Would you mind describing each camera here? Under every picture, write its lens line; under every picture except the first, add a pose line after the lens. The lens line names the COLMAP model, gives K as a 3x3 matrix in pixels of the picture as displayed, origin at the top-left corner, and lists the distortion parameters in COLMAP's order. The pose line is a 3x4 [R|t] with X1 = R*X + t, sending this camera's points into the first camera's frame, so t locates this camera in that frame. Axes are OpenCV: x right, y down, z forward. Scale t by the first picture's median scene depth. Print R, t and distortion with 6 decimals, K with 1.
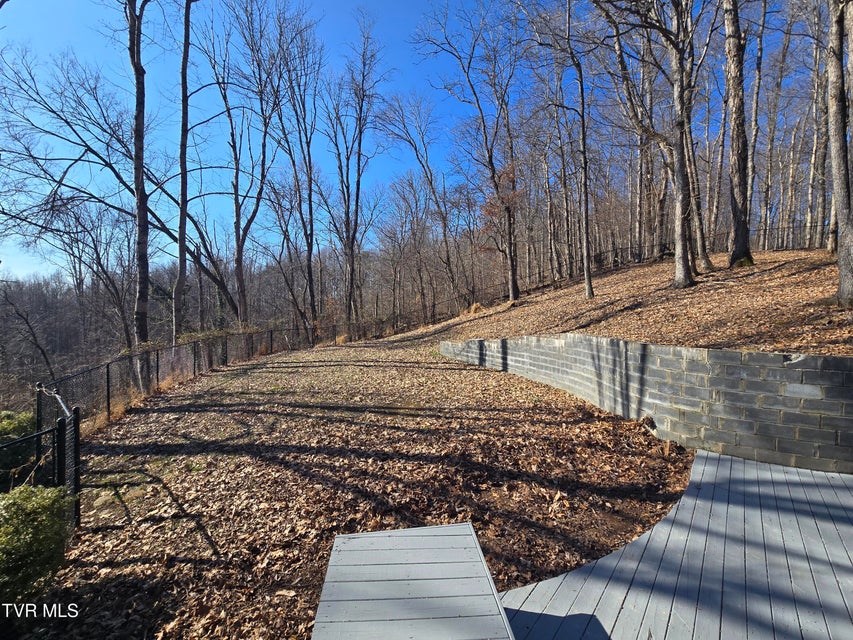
lens RADIAL K [[374.1, 0, 425.3], [0, 374.1, 321.9], [0, 0, 1]] dist [0.000904, 0.001467]
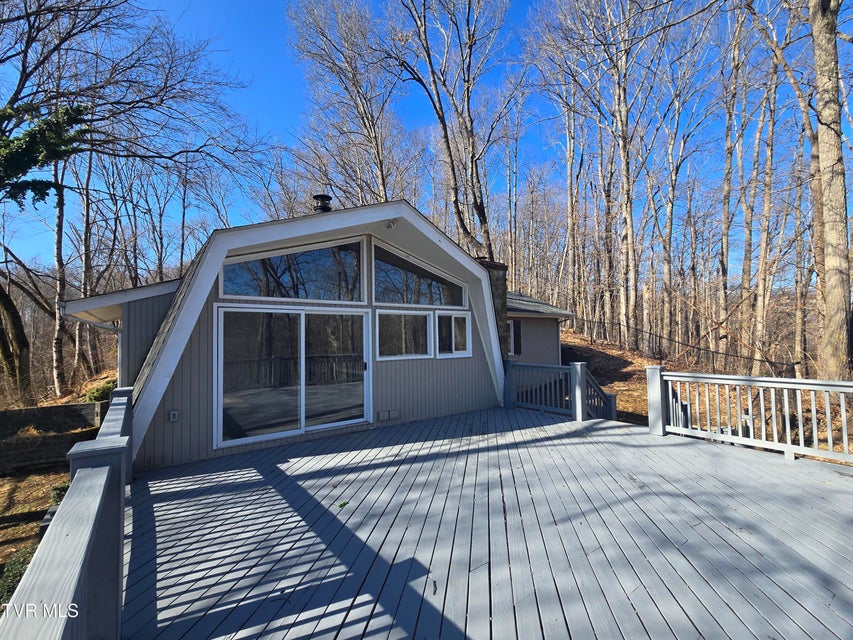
lens RADIAL K [[374.1, 0, 425.3], [0, 374.1, 321.9], [0, 0, 1]] dist [0.000904, 0.001467]
pose [[0.842894, -0.013394, 0.537913, -0.139561], [0.048222, 0.997548, -0.050724, 0.025770], [-0.535914, 0.068694, 0.841473, -0.512054]]
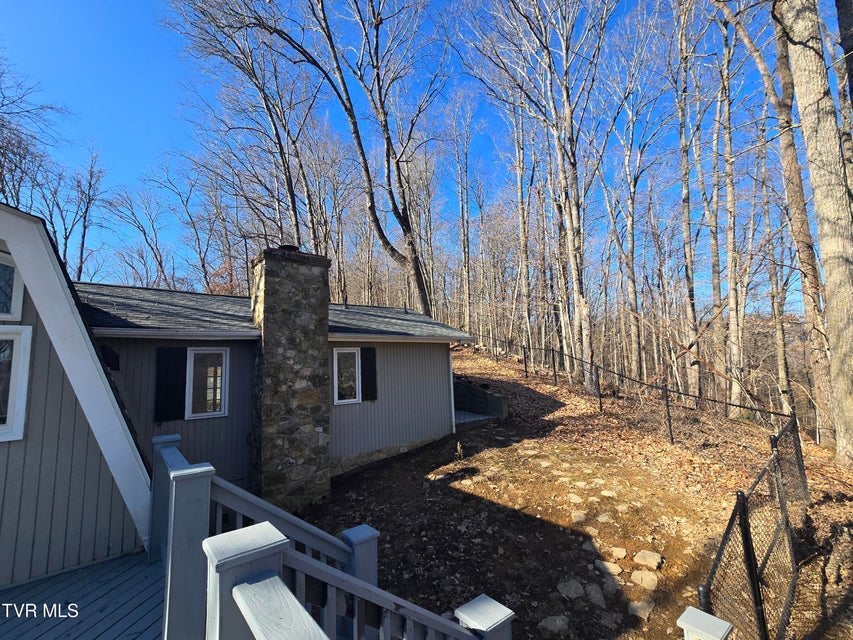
lens RADIAL K [[374.1, 0, 425.3], [0, 374.1, 321.9], [0, 0, 1]] dist [0.000904, 0.001467]
pose [[0.823941, 0.014513, 0.566490, 0.043517], [0.071252, 0.989085, -0.128973, 0.027196], [-0.562178, 0.146630, 0.813914, -0.463769]]
